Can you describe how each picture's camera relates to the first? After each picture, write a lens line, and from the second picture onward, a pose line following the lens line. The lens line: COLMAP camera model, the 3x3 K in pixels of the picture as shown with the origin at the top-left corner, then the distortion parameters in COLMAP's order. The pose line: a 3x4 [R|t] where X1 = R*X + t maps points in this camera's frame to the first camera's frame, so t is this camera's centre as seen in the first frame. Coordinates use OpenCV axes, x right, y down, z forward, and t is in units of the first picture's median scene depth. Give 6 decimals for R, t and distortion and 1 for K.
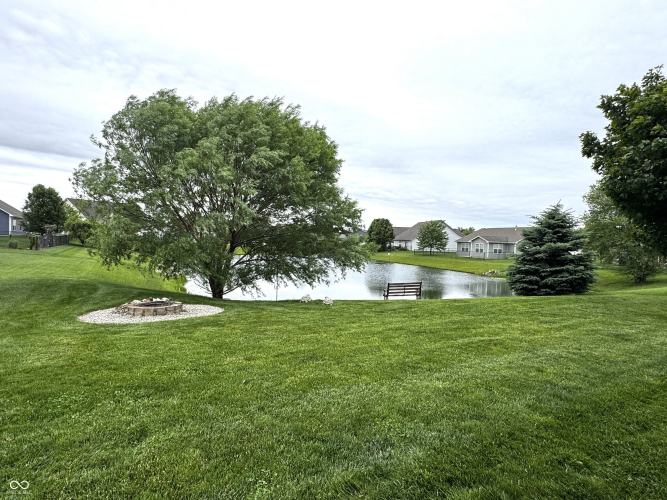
lens RADIAL K [[368.4, 0, 333.5], [0, 368.4, 250.0], [0, 0, 1]] dist [0.001249, 0.000098]
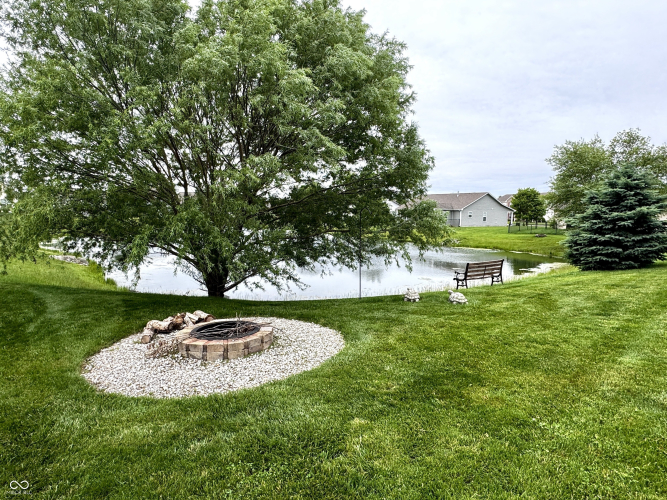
lens RADIAL K [[409.5, 0, 333.5], [0, 409.5, 250.0], [0, 0, 1]] dist [-0.000162, 0.000080]
pose [[0.962836, -0.036722, 0.267578, -0.329198], [0.014874, 0.996420, 0.083226, -0.009727], [-0.269676, -0.076153, 0.959935, 0.273416]]
